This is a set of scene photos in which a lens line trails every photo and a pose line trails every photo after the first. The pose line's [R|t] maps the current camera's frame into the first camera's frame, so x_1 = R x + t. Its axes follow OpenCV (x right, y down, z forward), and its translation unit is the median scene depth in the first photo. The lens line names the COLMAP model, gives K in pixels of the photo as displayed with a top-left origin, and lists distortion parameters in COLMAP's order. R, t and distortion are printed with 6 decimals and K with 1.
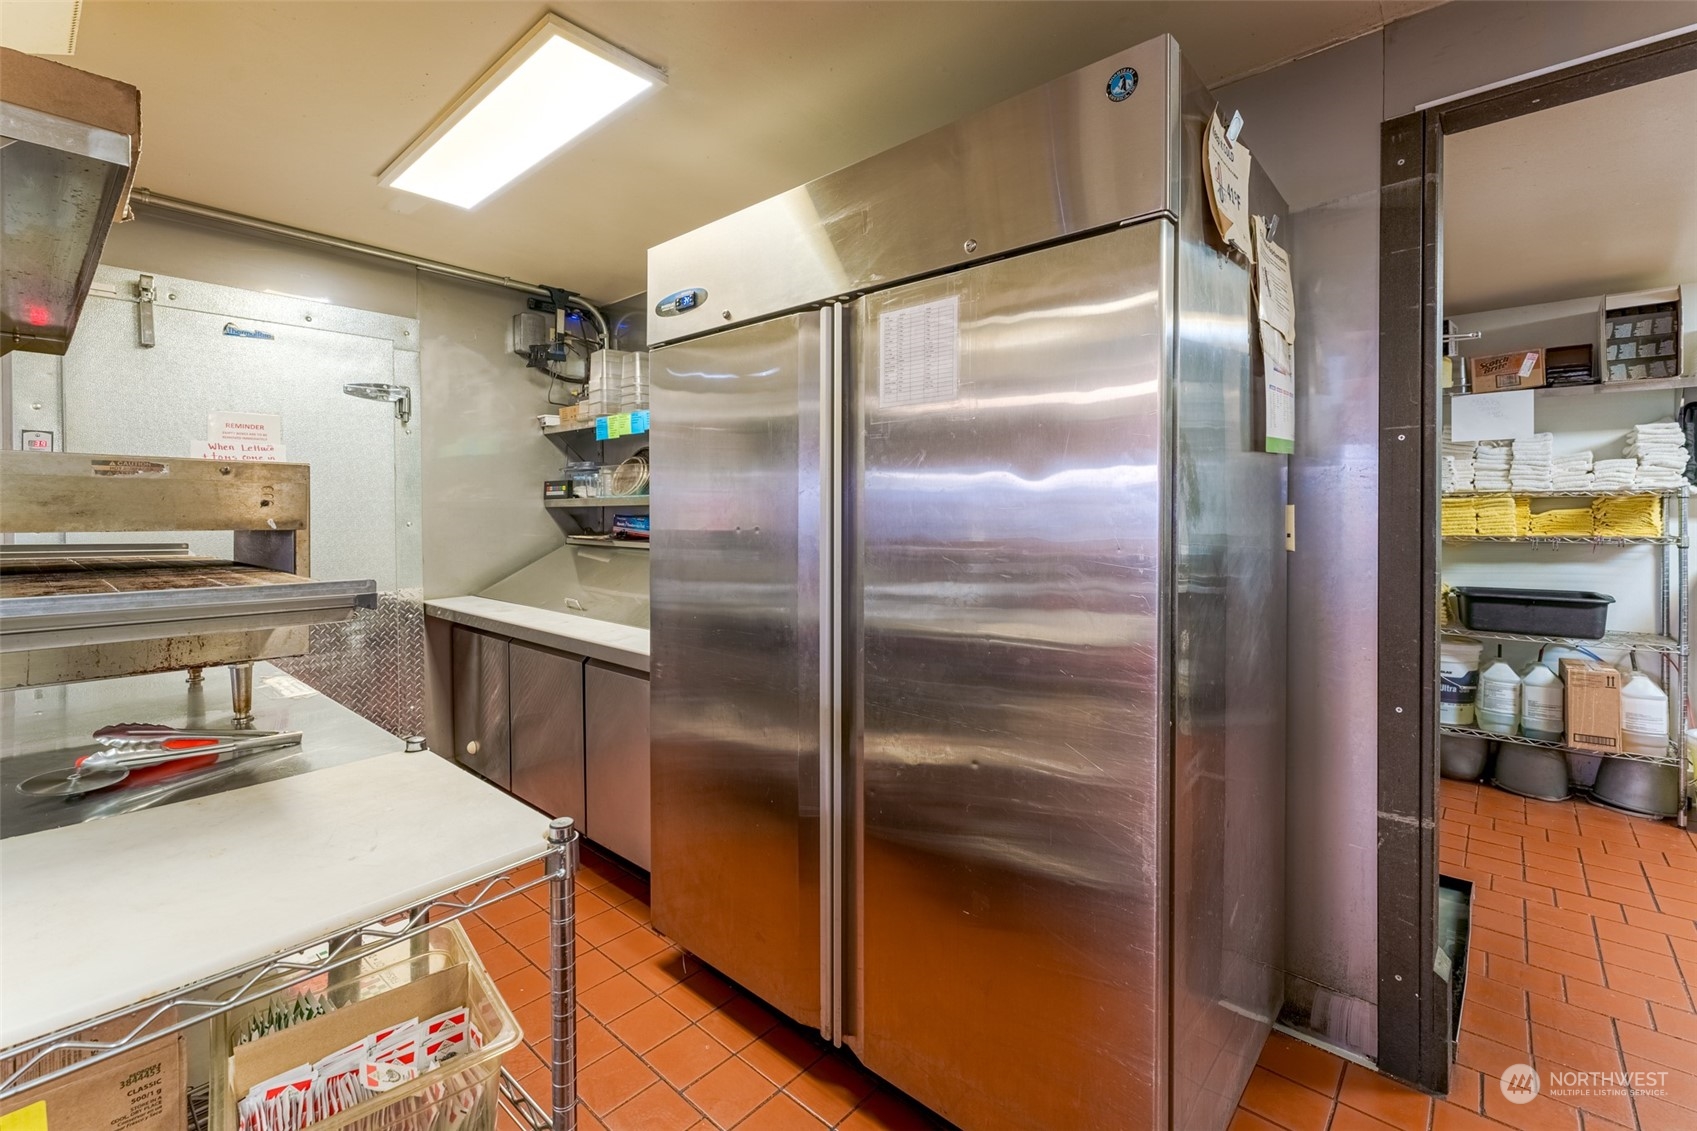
lens RADIAL K [[732.5, 0, 828.7], [0, 732.5, 519.3], [0, 0, 1]] dist [0.002692, -0.000449]
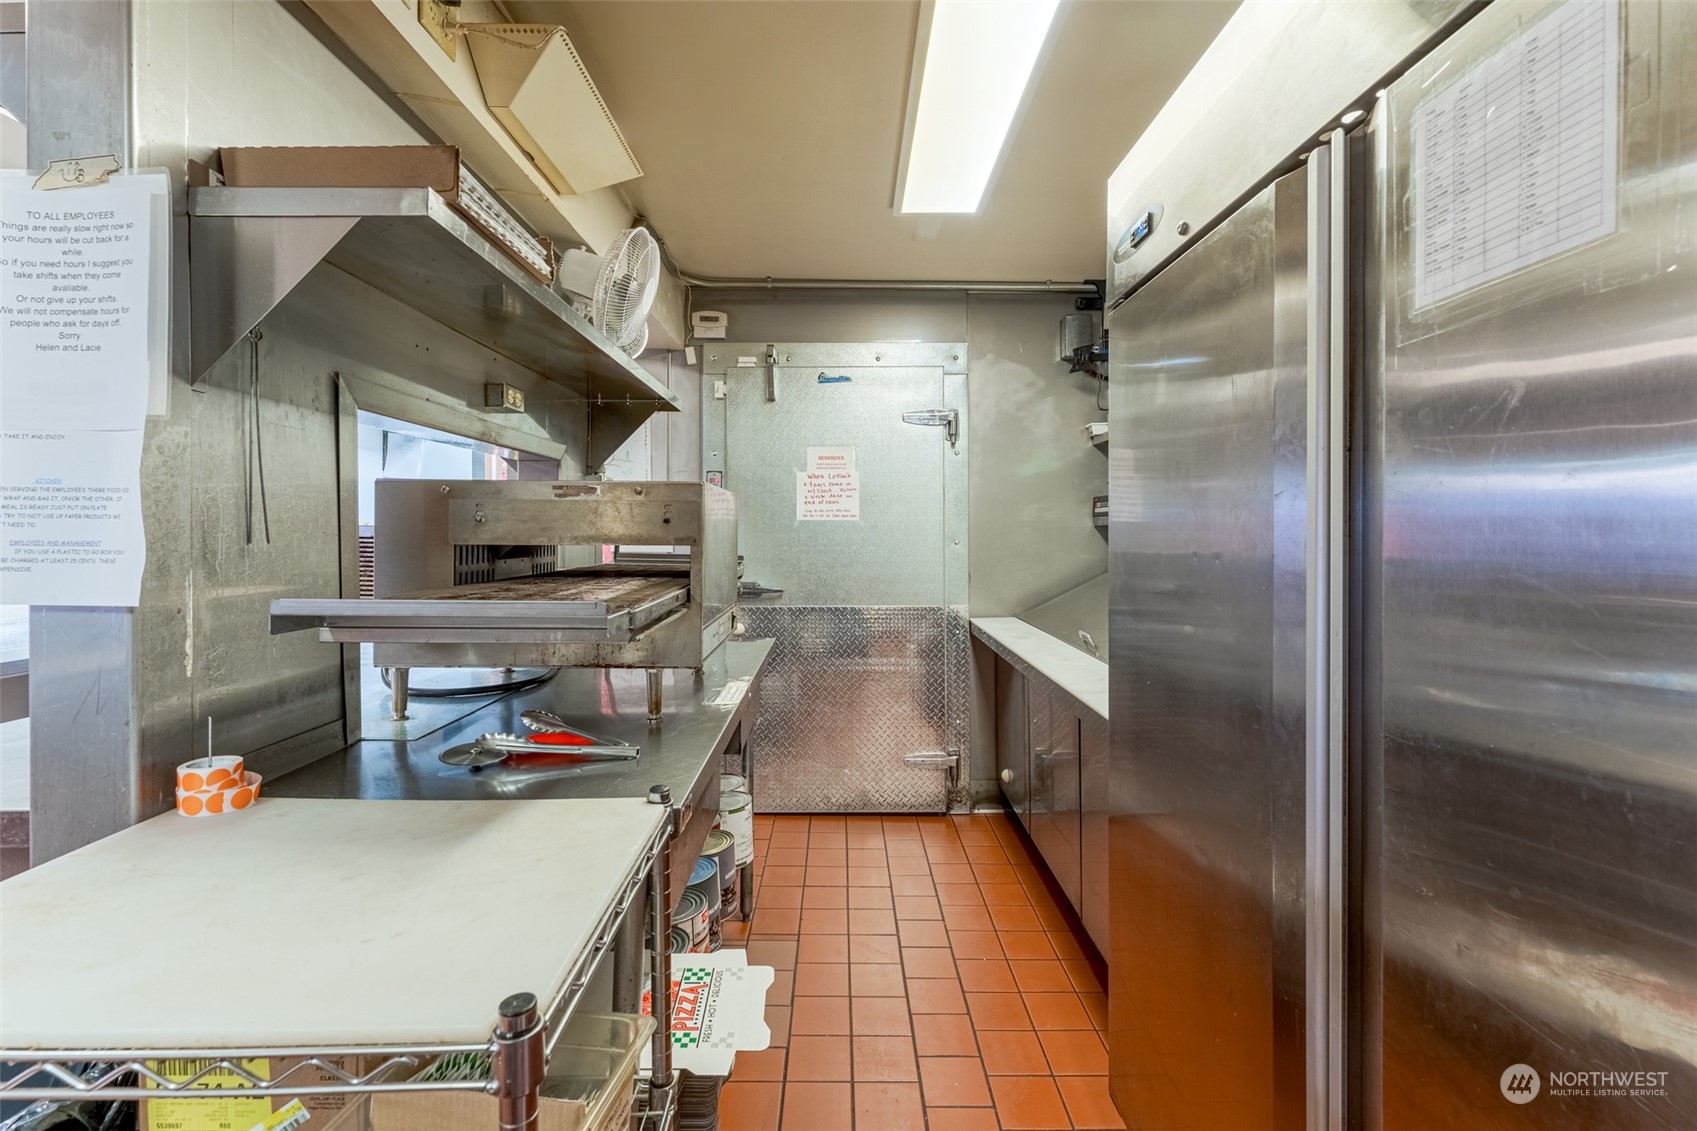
lens RADIAL K [[732.5, 0, 850.2], [0, 732.5, 529.3], [0, 0, 1]] dist [0.002692, -0.000449]
pose [[0.682478, -0.000207, -0.730906, 0.077331], [-0.009901, 0.999906, -0.009528, -0.000695], [0.730839, 0.013739, 0.682411, 0.191259]]
